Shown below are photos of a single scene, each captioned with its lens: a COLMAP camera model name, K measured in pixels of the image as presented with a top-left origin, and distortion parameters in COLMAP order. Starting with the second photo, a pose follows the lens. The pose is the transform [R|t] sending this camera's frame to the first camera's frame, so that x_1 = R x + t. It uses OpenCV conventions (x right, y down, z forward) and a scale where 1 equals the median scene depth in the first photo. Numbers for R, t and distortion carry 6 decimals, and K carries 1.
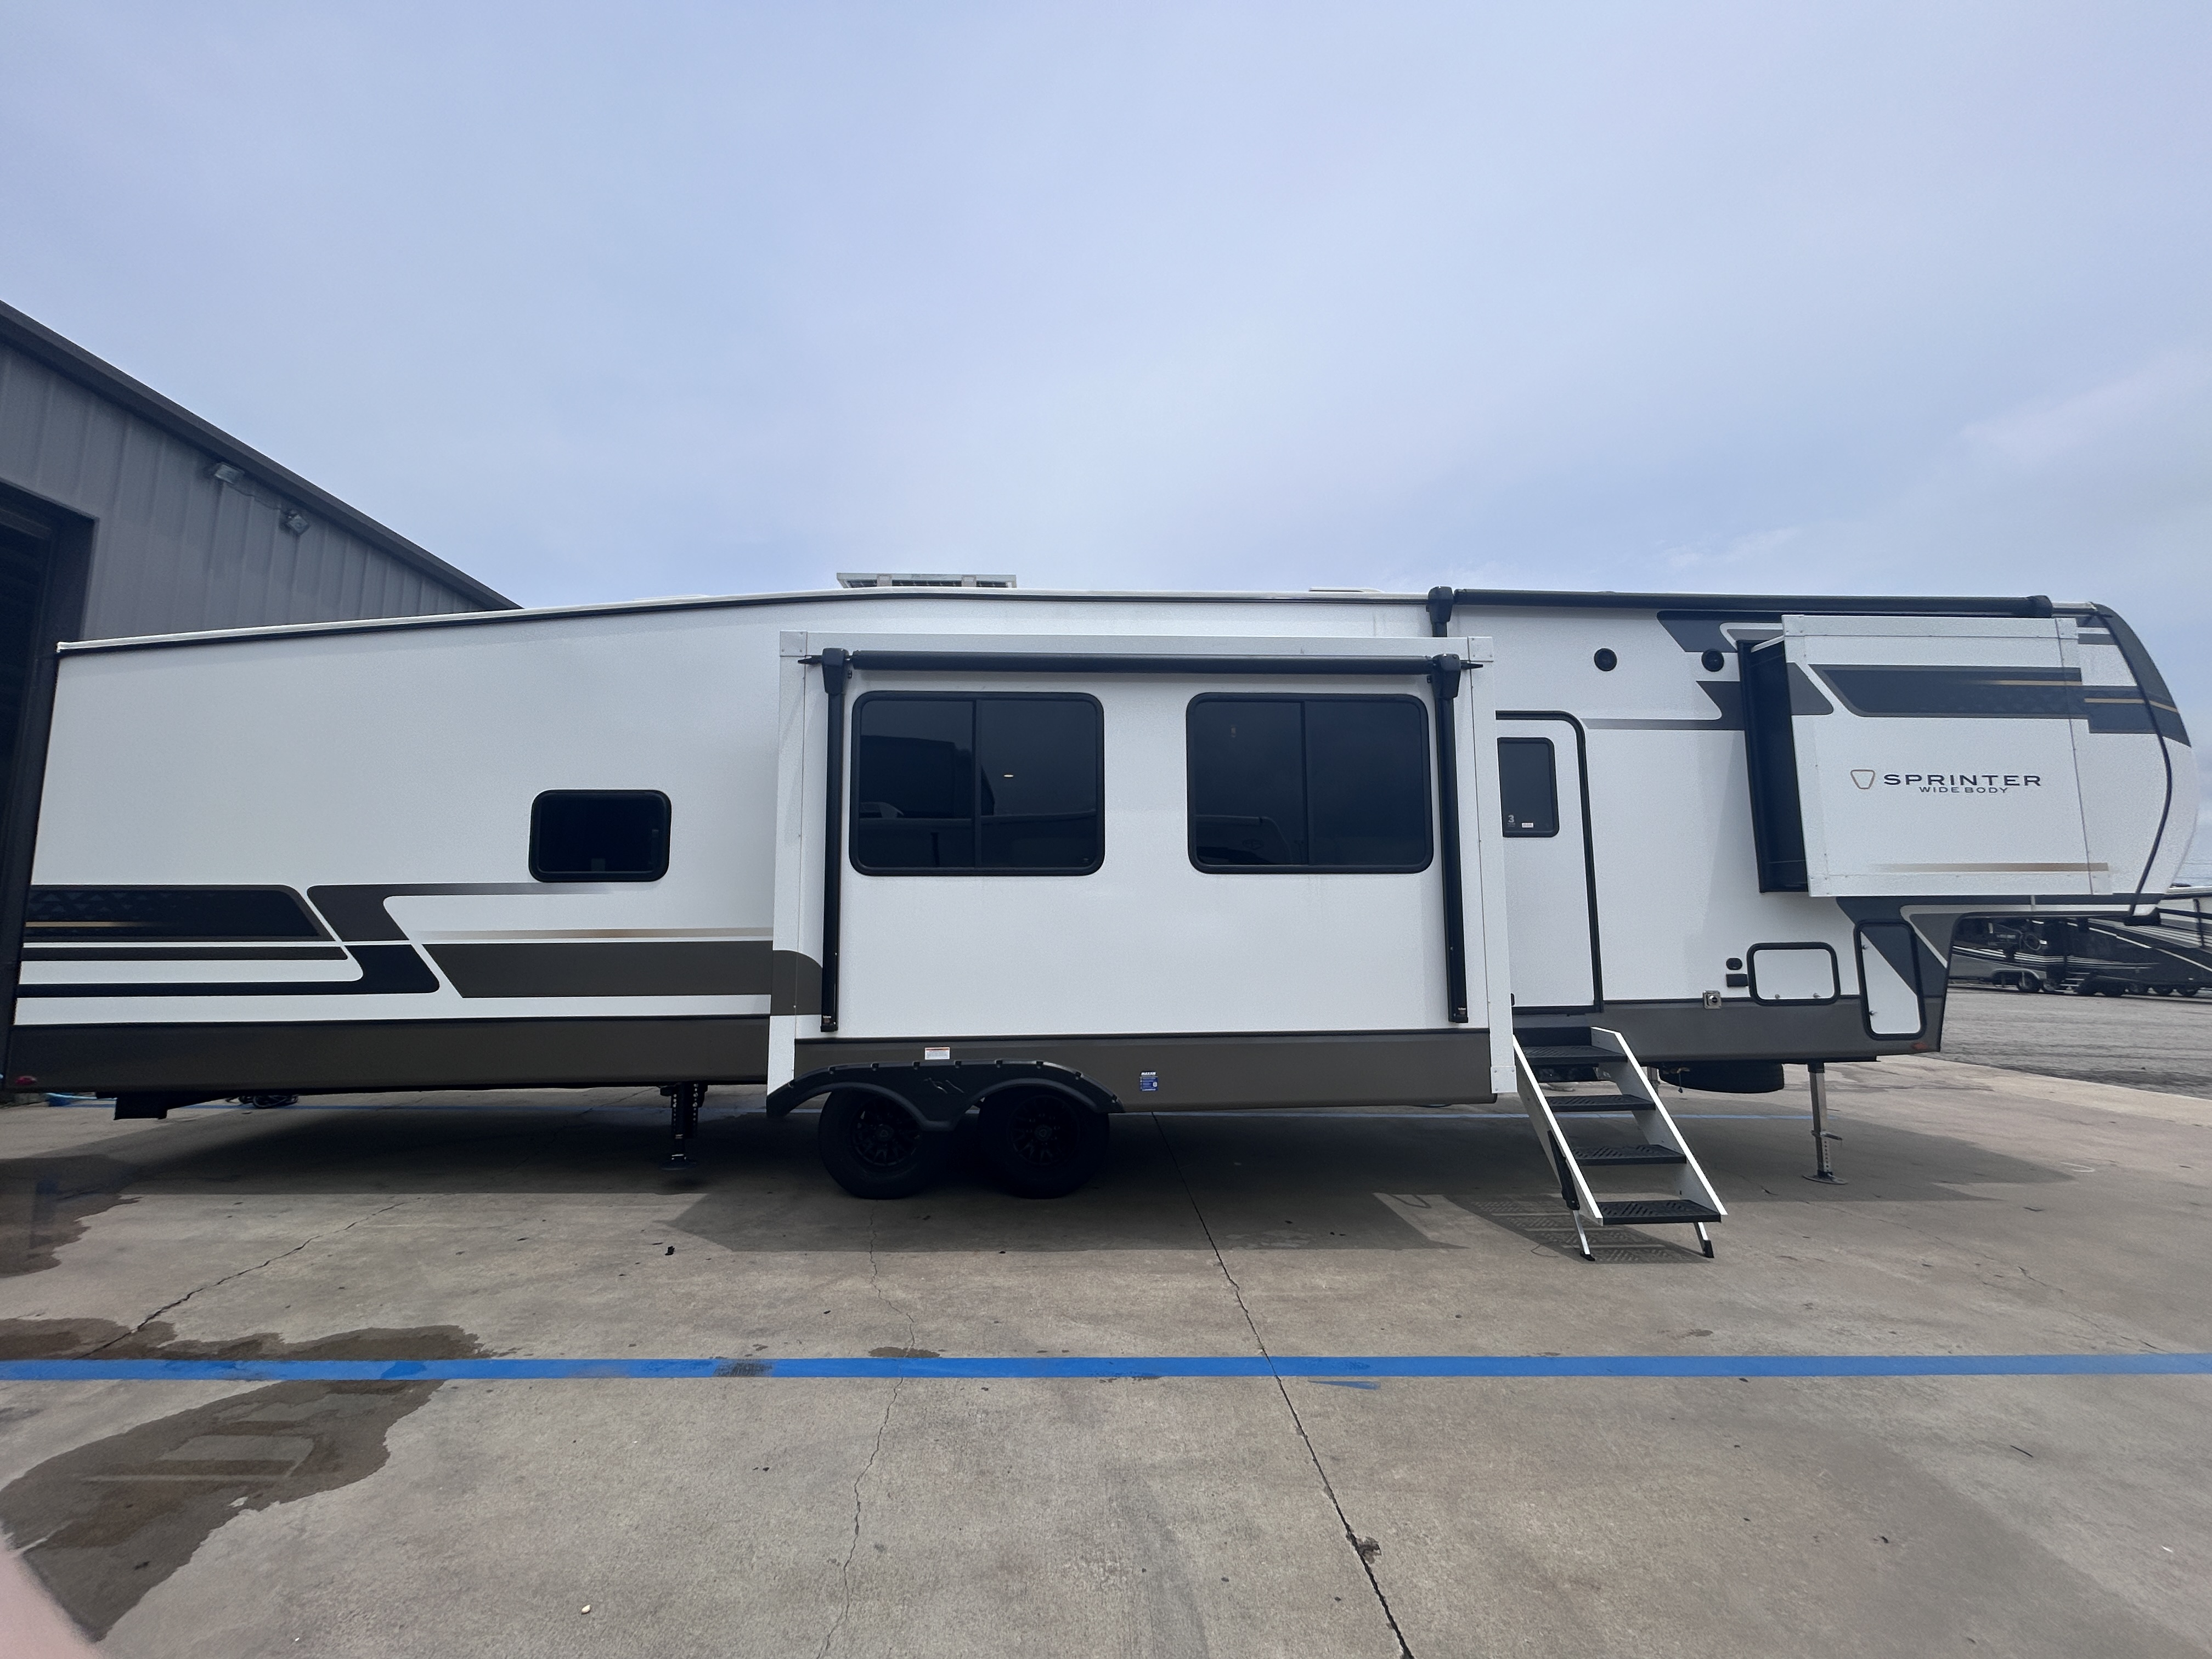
lens RADIAL K [[904.3, 0, 1106.0], [0, 904.3, 829.5], [0, 0, 1]] dist [0.000995, 0.000092]
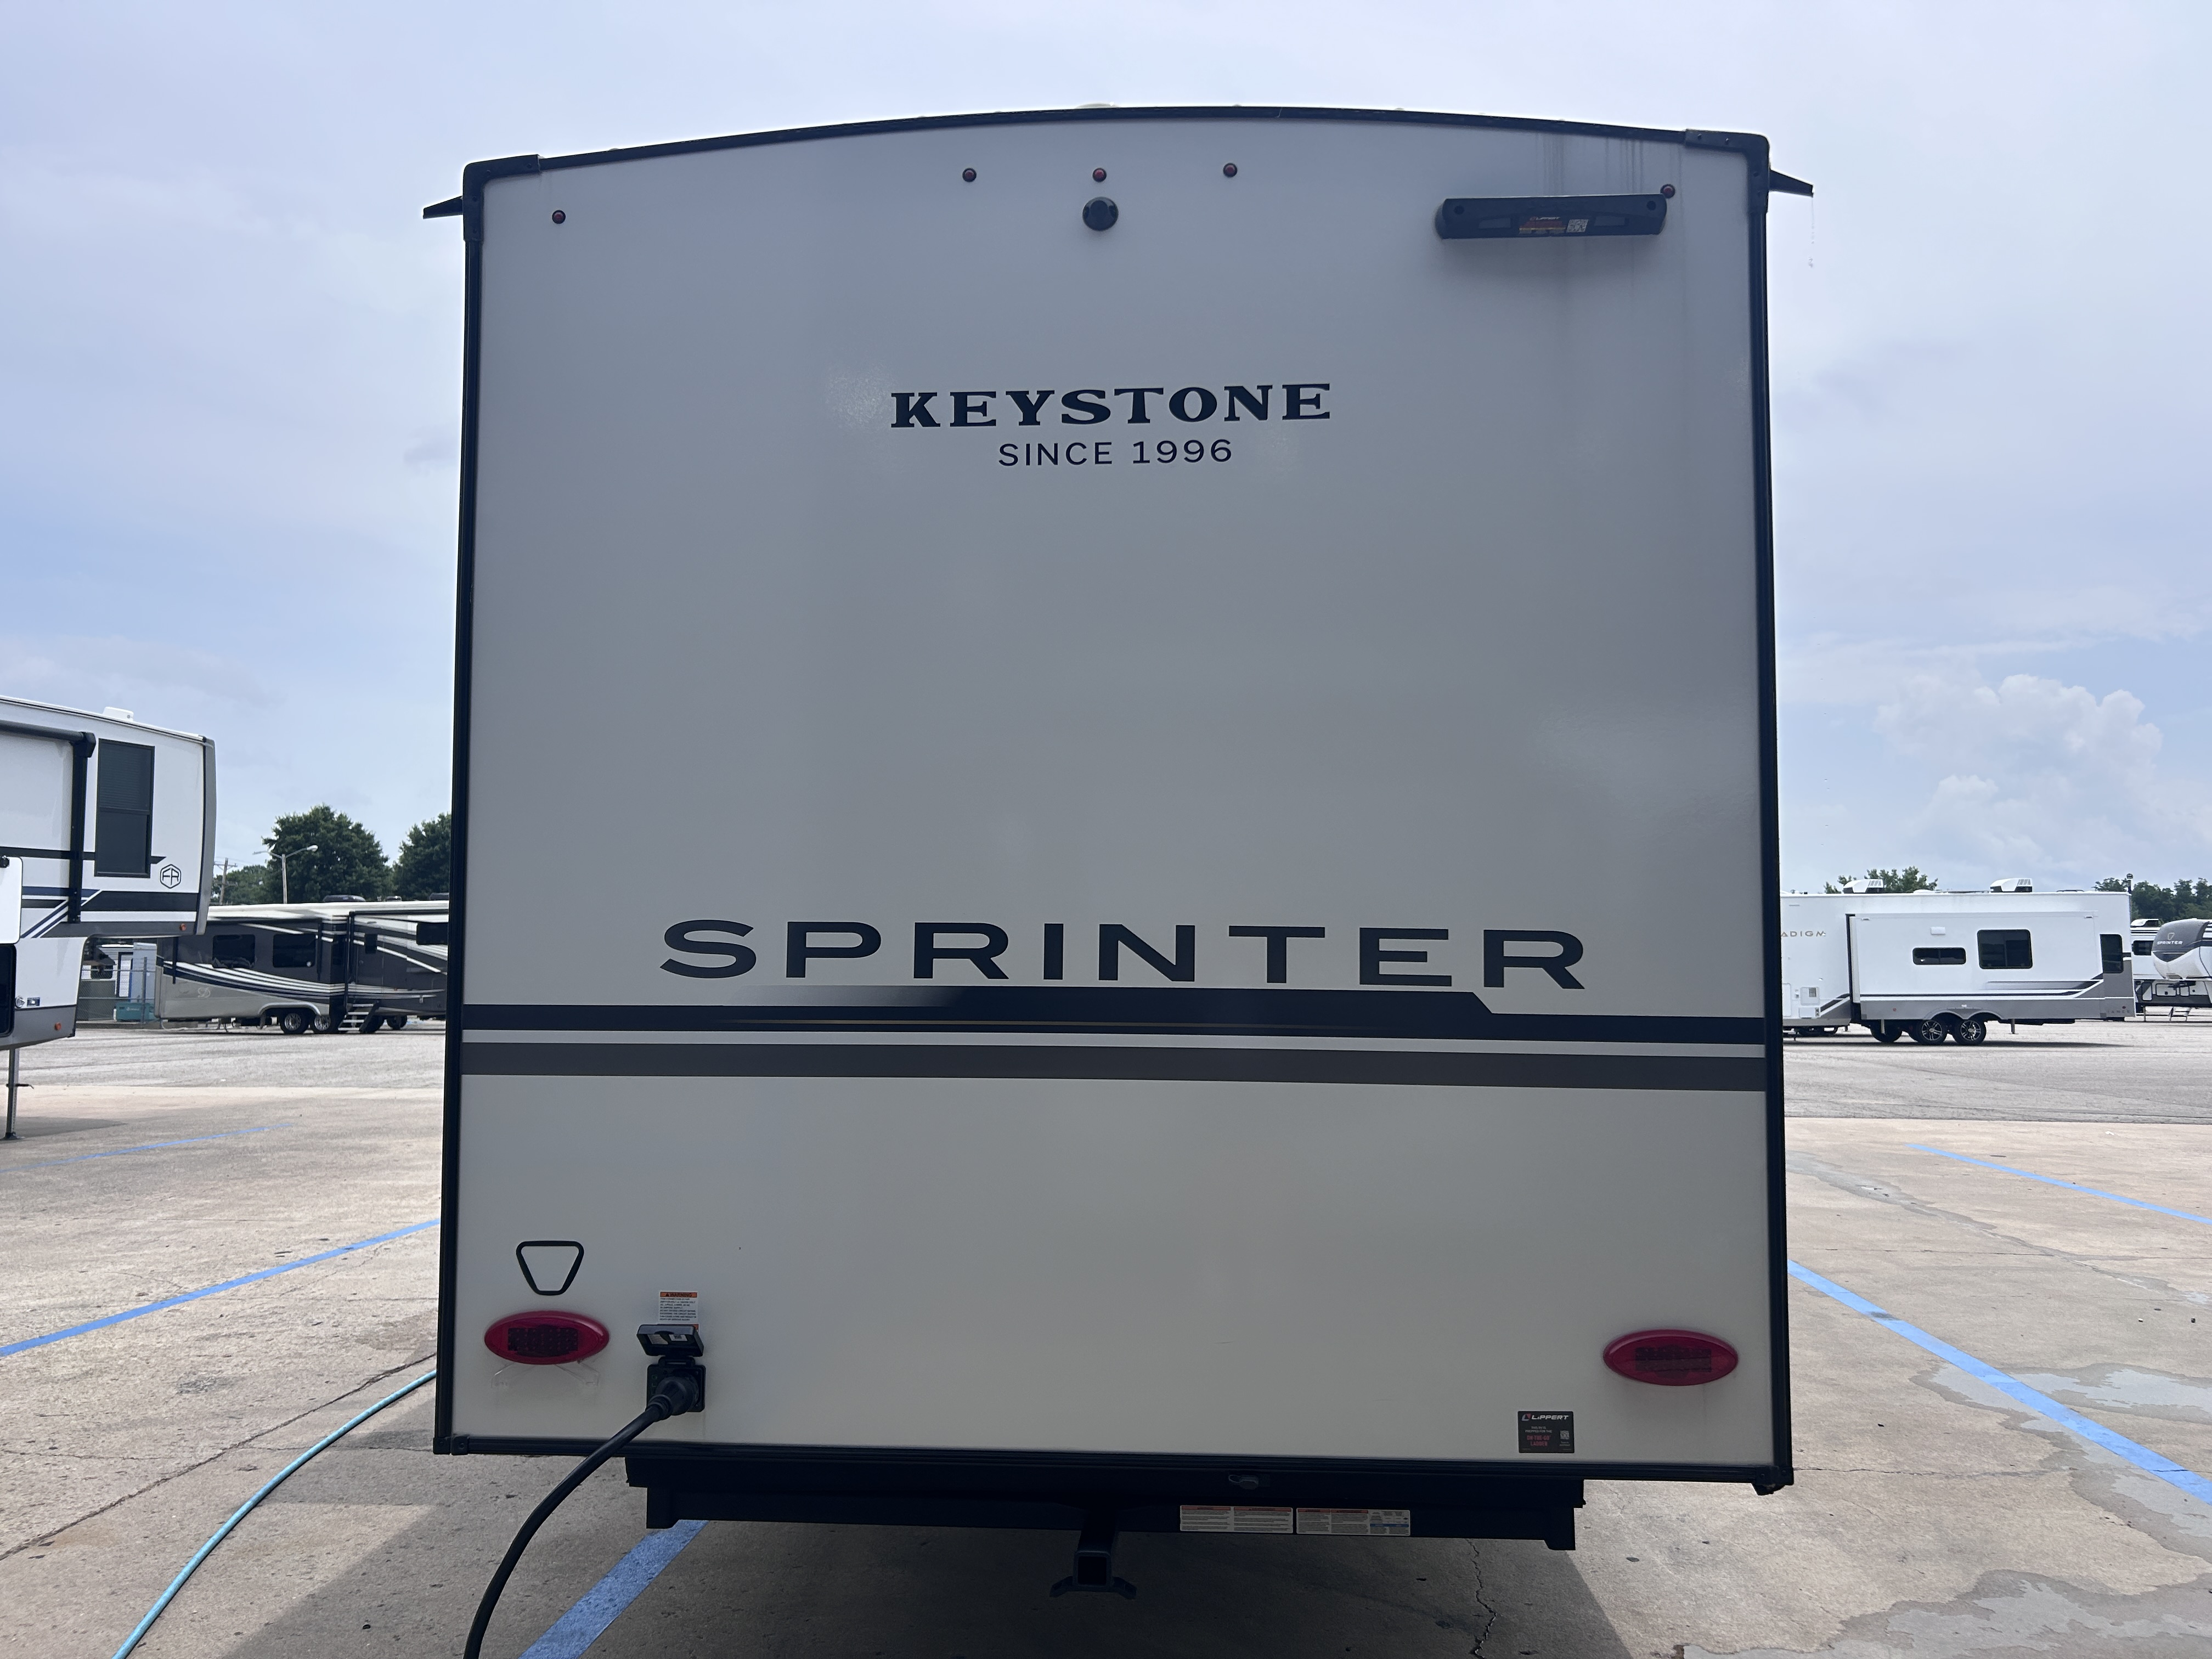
lens RADIAL K [[1684.9, 0, 1106.0], [0, 1684.9, 829.5], [0, 0, 1]] dist [0.100834, -0.140410]
pose [[0.109454, 0.066007, 0.991798, -2.053472], [-0.116111, 0.991811, -0.053194, 0.122156], [-0.987187, -0.109336, 0.116221, 1.303866]]
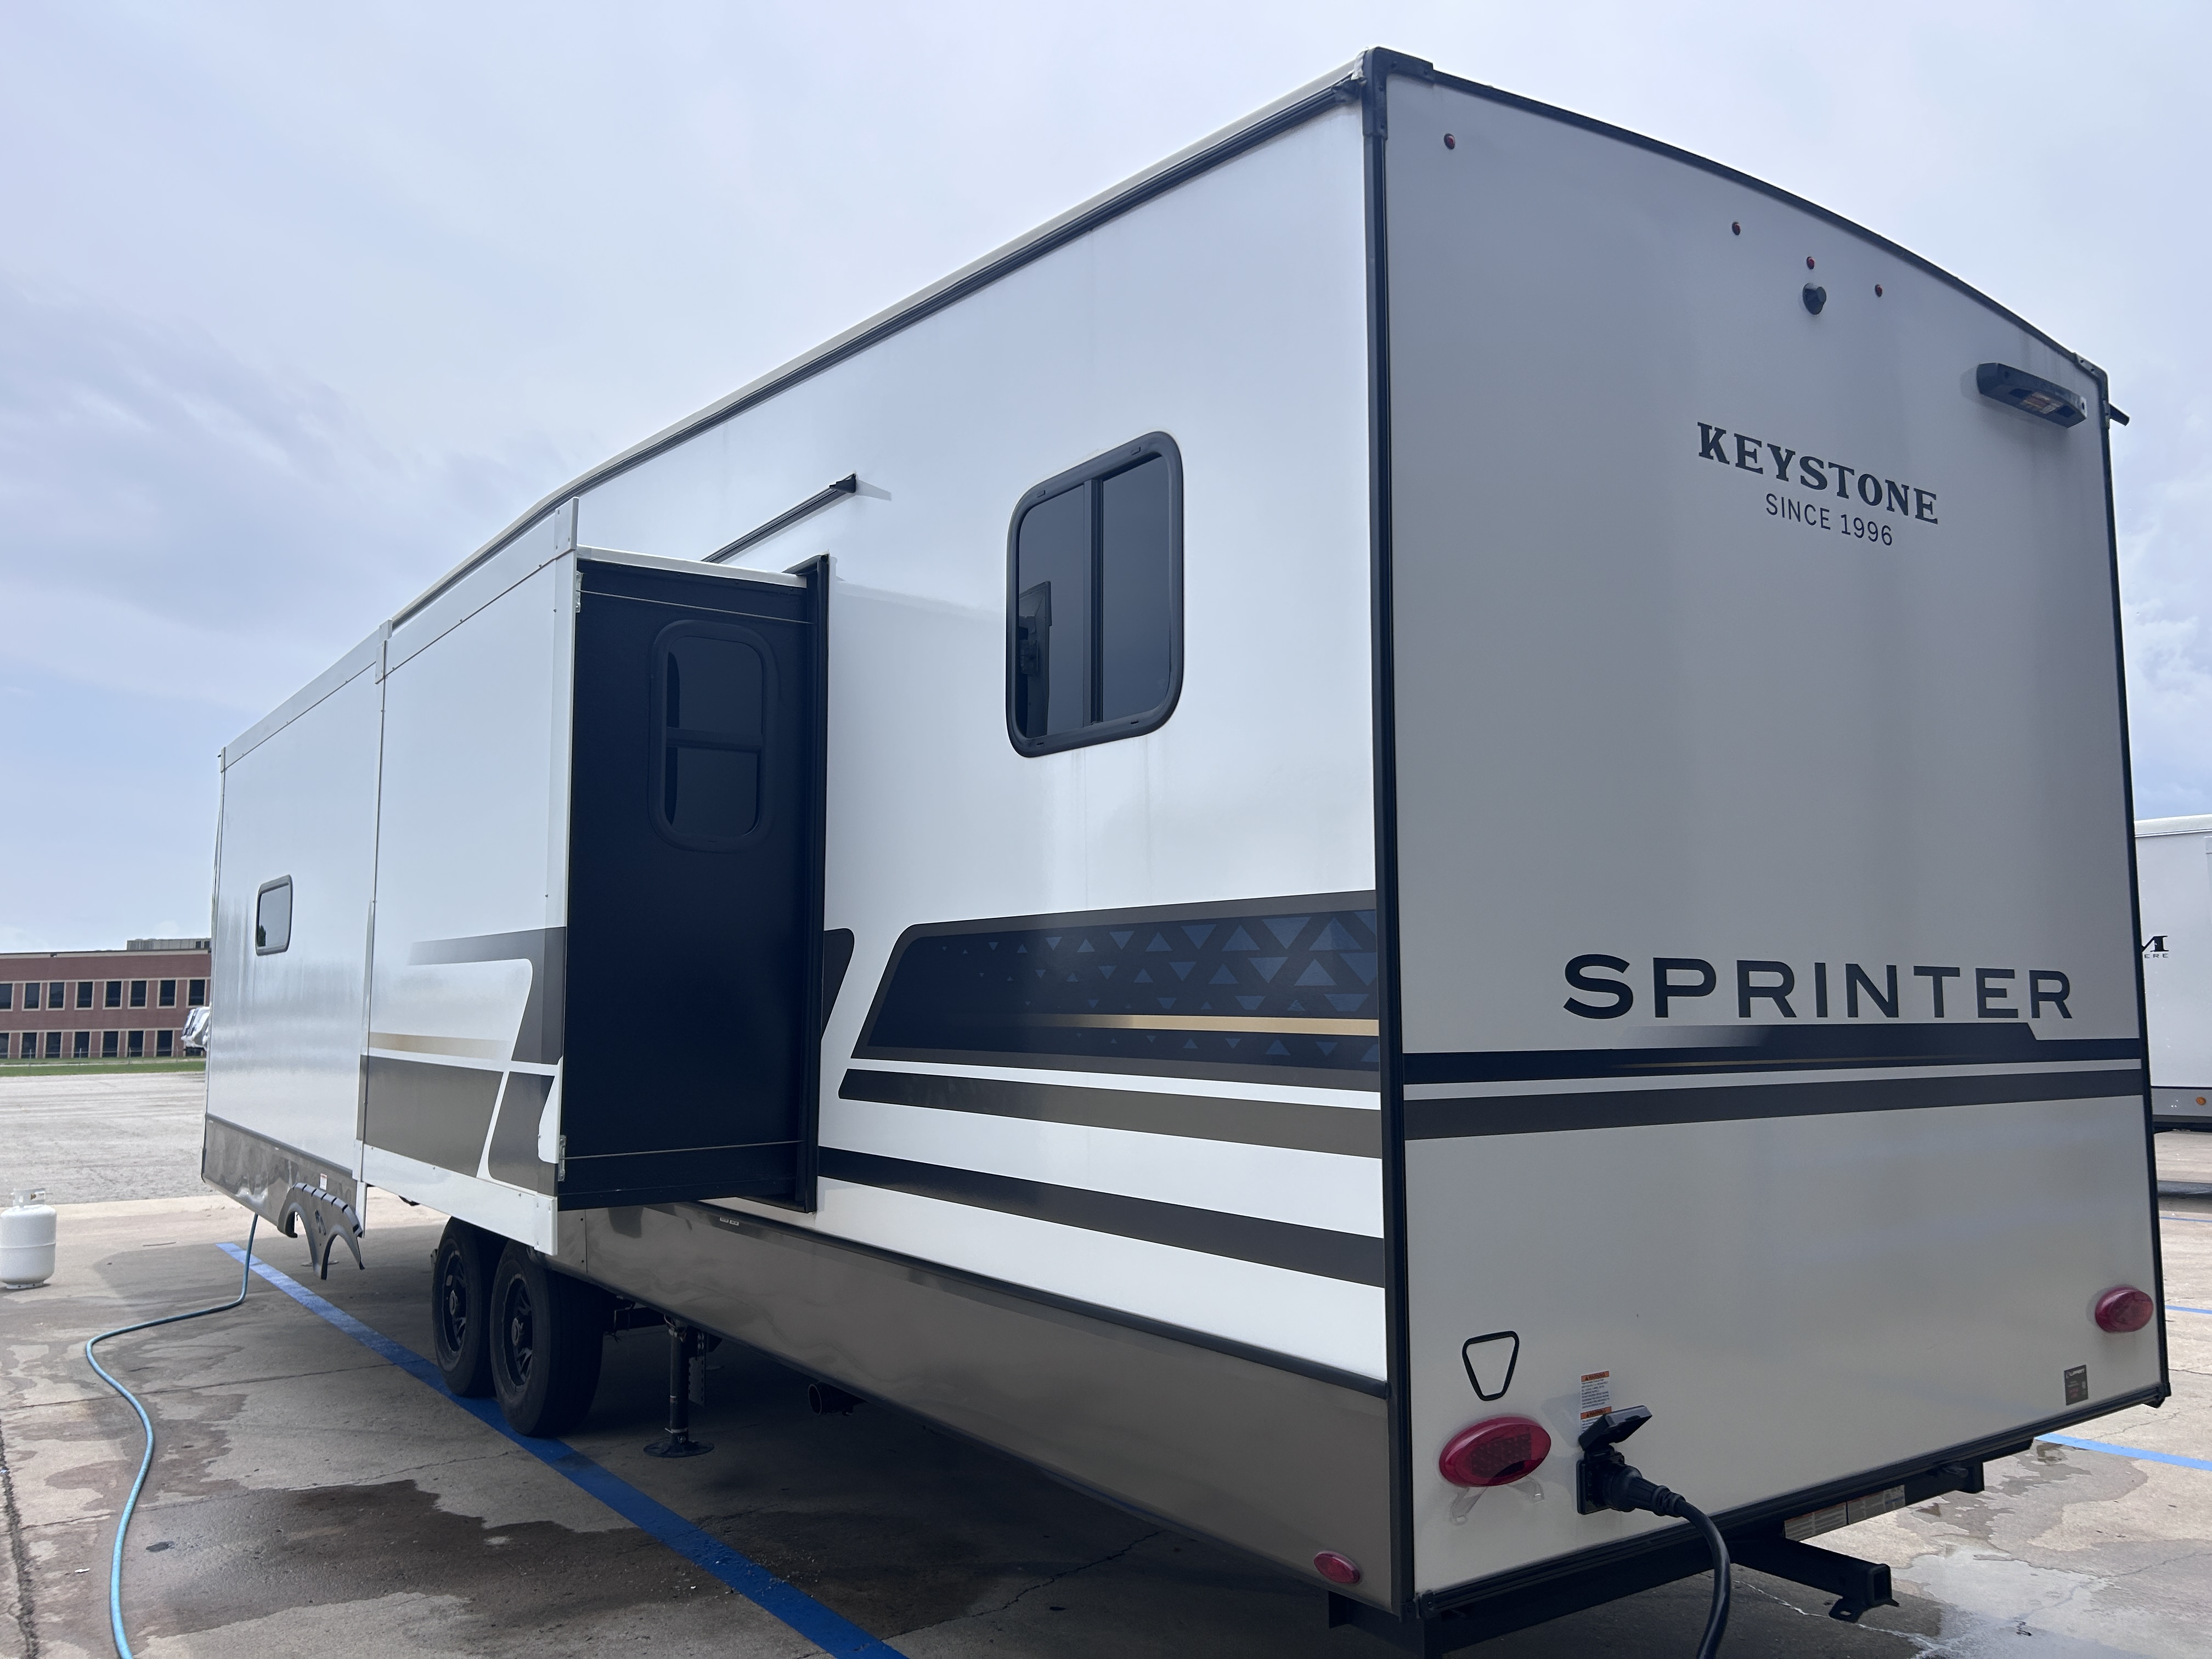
lens RADIAL K [[1673.0, 0, 1120.6], [0, 1673.0, 822.9], [0, 0, 1]] dist [0.064932, -0.066837]
pose [[-0.544854, 0.095446, 0.833081, -1.795718], [-0.088622, 0.981382, -0.170398, 0.219686], [-0.833835, -0.166671, -0.526251, 2.061797]]
